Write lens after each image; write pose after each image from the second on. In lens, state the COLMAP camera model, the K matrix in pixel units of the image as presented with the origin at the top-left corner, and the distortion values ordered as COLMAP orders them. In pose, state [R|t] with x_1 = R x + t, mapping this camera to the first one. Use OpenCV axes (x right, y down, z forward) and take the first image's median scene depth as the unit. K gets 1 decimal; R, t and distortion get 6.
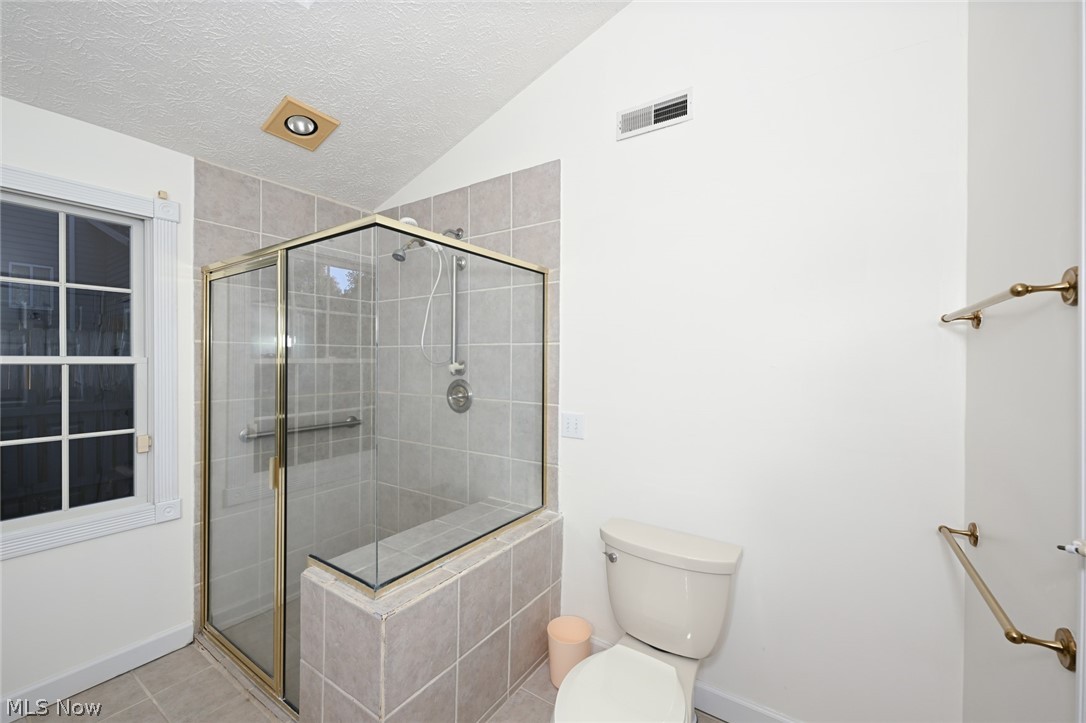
lens RADIAL K [[433.4, 0, 539.7], [0, 433.4, 360.8], [0, 0, 1]] dist [-0.002840, 0.000031]
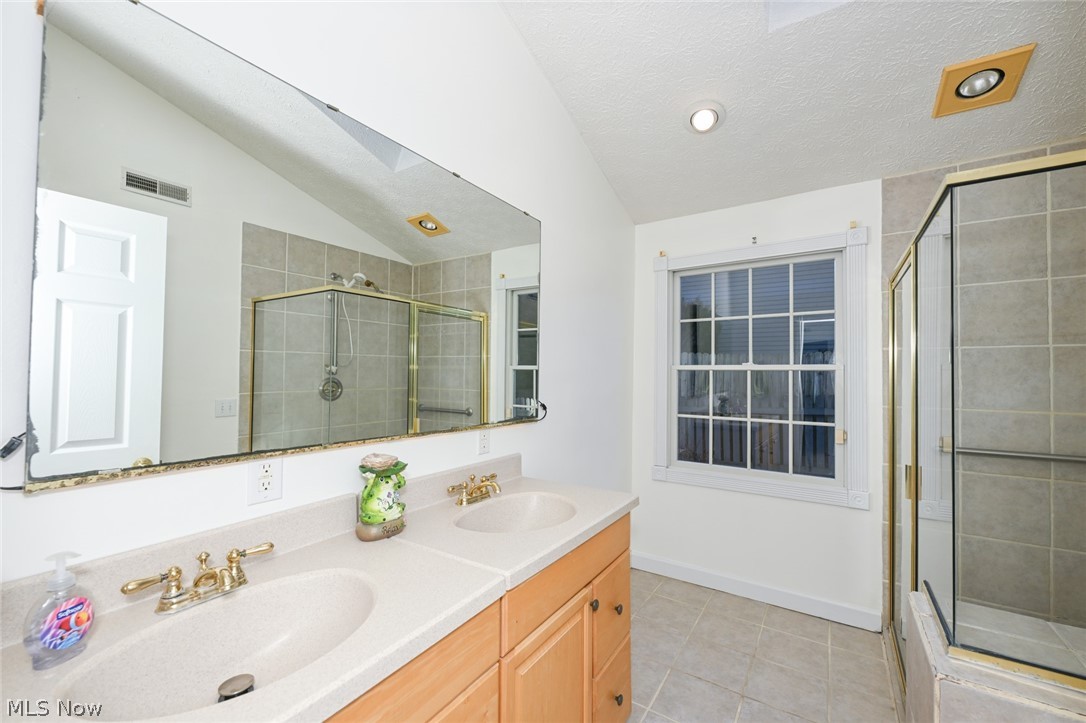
lens RADIAL K [[433.4, 0, 540.9], [0, 433.4, 365.4], [0, 0, 1]] dist [-0.002840, 0.000031]
pose [[0.002018, -0.022755, -0.999739, 0.281655], [-0.010991, 0.999680, -0.022776, 0.030335], [0.999938, 0.011034, 0.001767, 0.164849]]
